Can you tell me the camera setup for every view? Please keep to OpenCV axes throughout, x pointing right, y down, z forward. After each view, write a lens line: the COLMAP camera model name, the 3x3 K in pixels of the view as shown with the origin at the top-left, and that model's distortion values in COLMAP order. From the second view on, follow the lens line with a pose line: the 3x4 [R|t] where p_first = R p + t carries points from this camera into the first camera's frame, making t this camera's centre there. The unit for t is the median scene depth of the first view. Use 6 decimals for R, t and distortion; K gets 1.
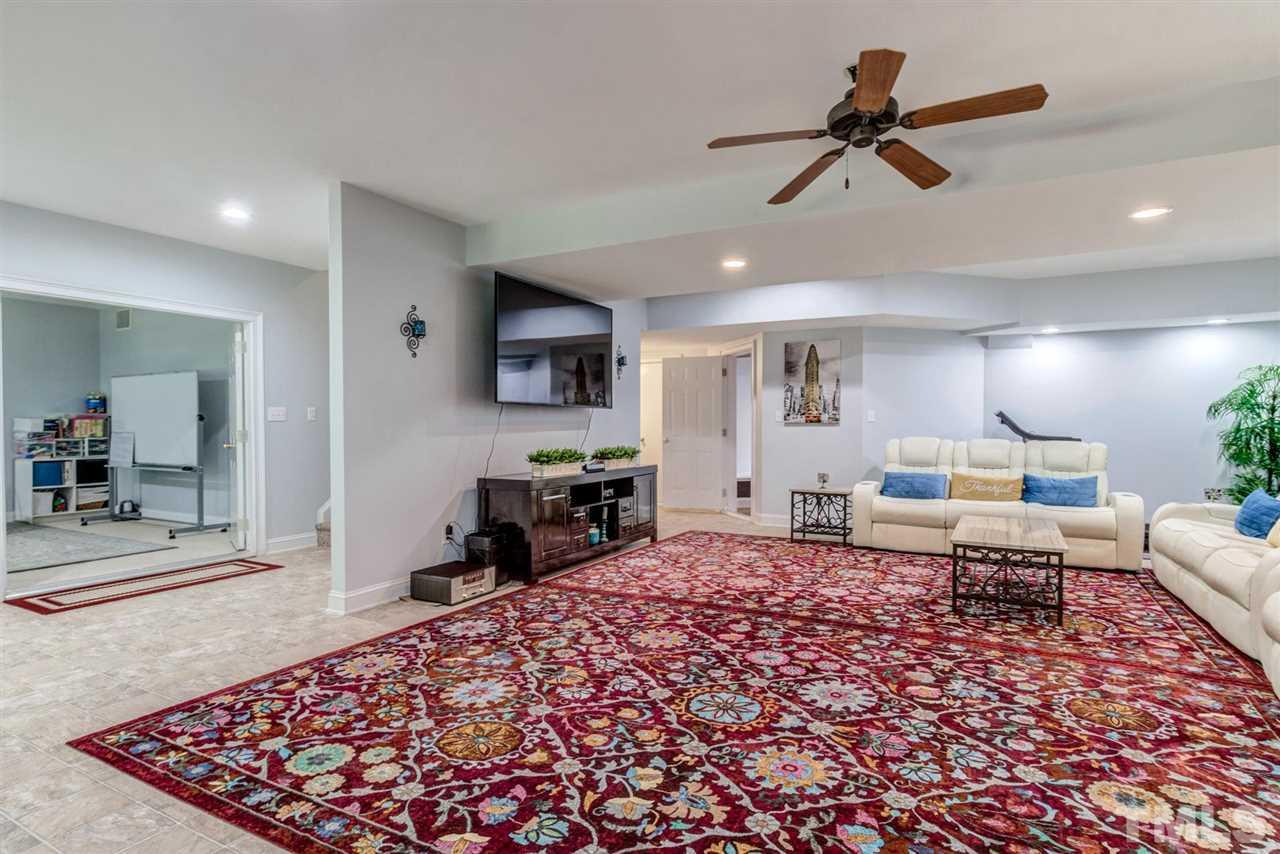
lens RADIAL K [[649.1, 0, 647.9], [0, 649.1, 435.0], [0, 0, 1]] dist [-0.001541, 0.002469]
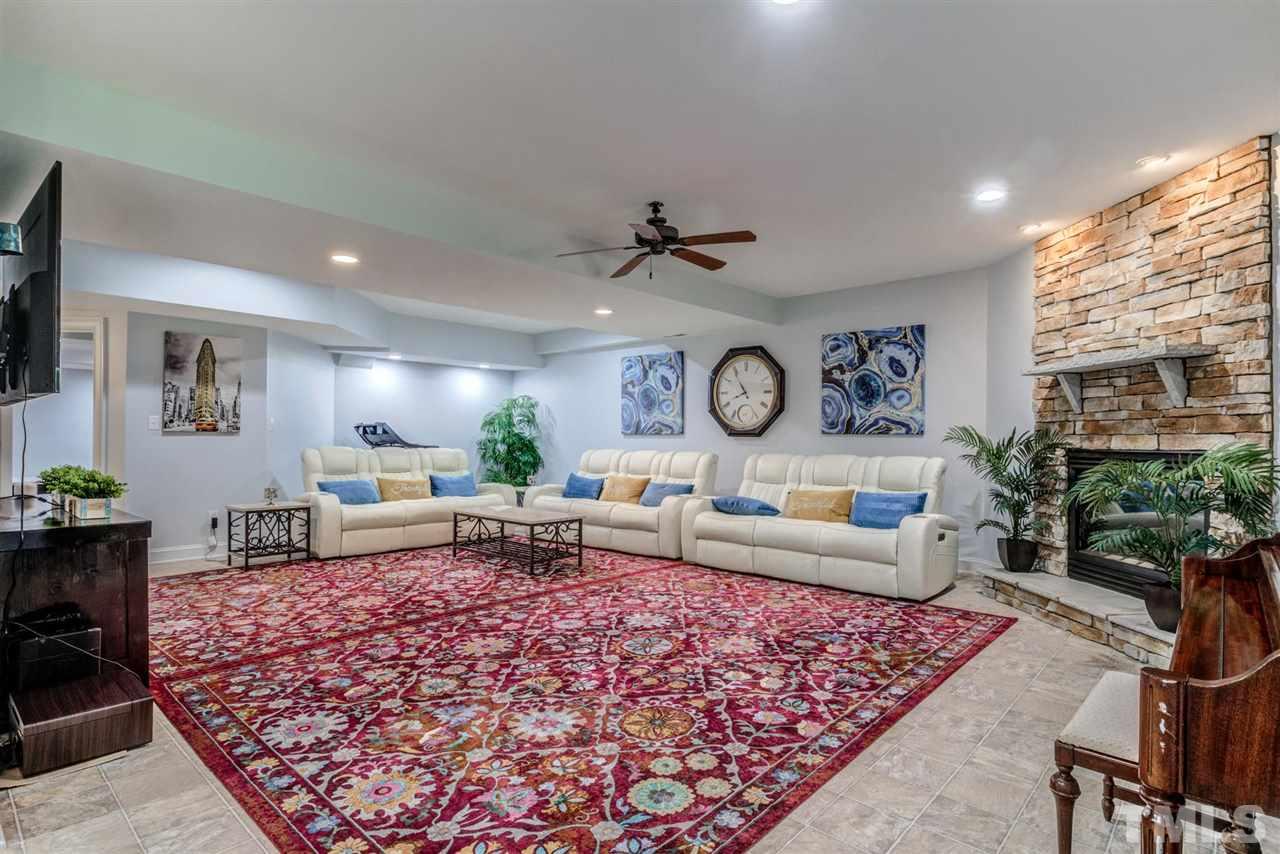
lens RADIAL K [[649.1, 0, 652.6], [0, 649.1, 431.7], [0, 0, 1]] dist [-0.001541, 0.002469]
pose [[0.246854, 0.009453, 0.969007, -0.846100], [0.010069, 0.999873, -0.012319, -0.004456], [-0.969000, 0.012798, 0.246728, 0.466975]]
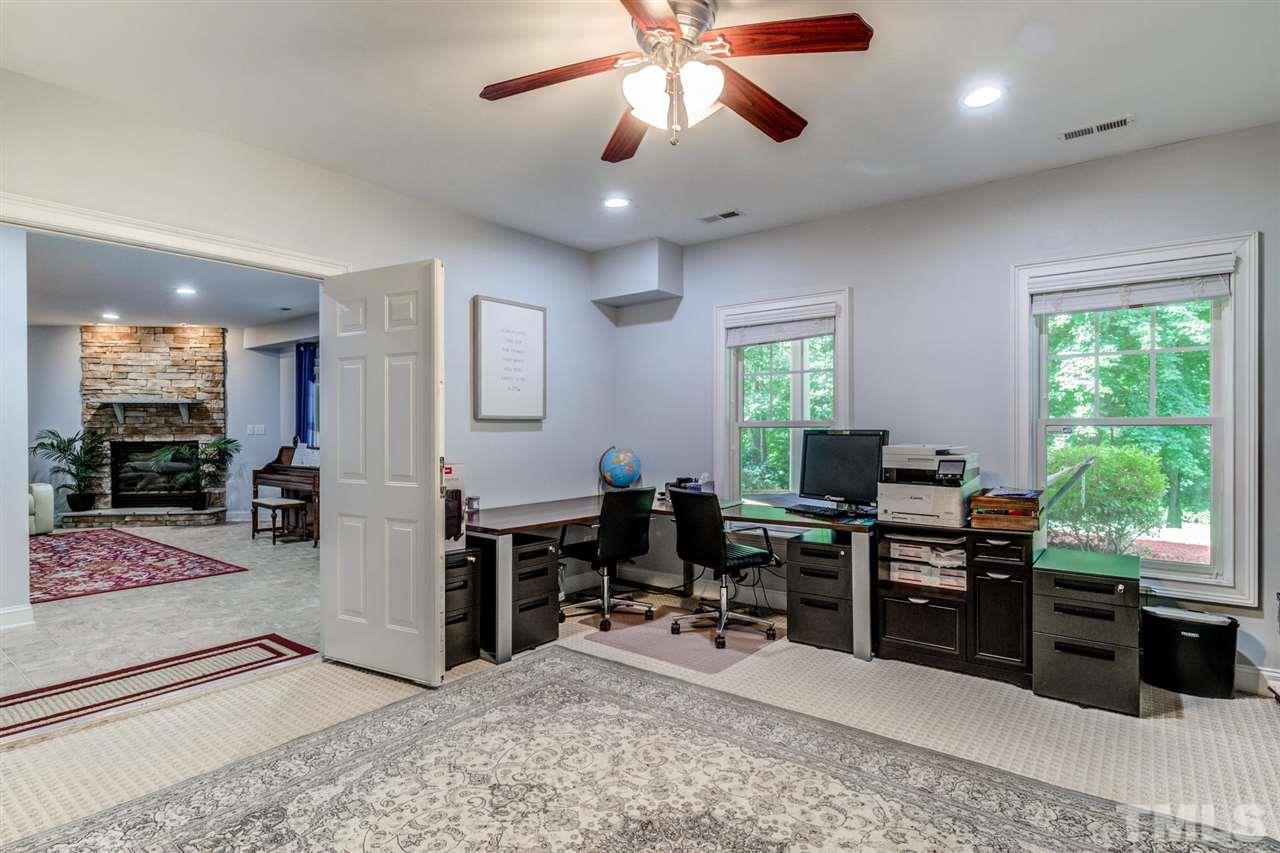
lens RADIAL K [[649.1, 0, 643.6], [0, 649.1, 431.1], [0, 0, 1]] dist [-0.001541, 0.002469]
pose [[-0.983839, 0.006123, 0.178953, -1.263387], [0.008320, 0.999899, 0.011527, -0.015489], [-0.178864, 0.012829, -0.983790, 1.139666]]
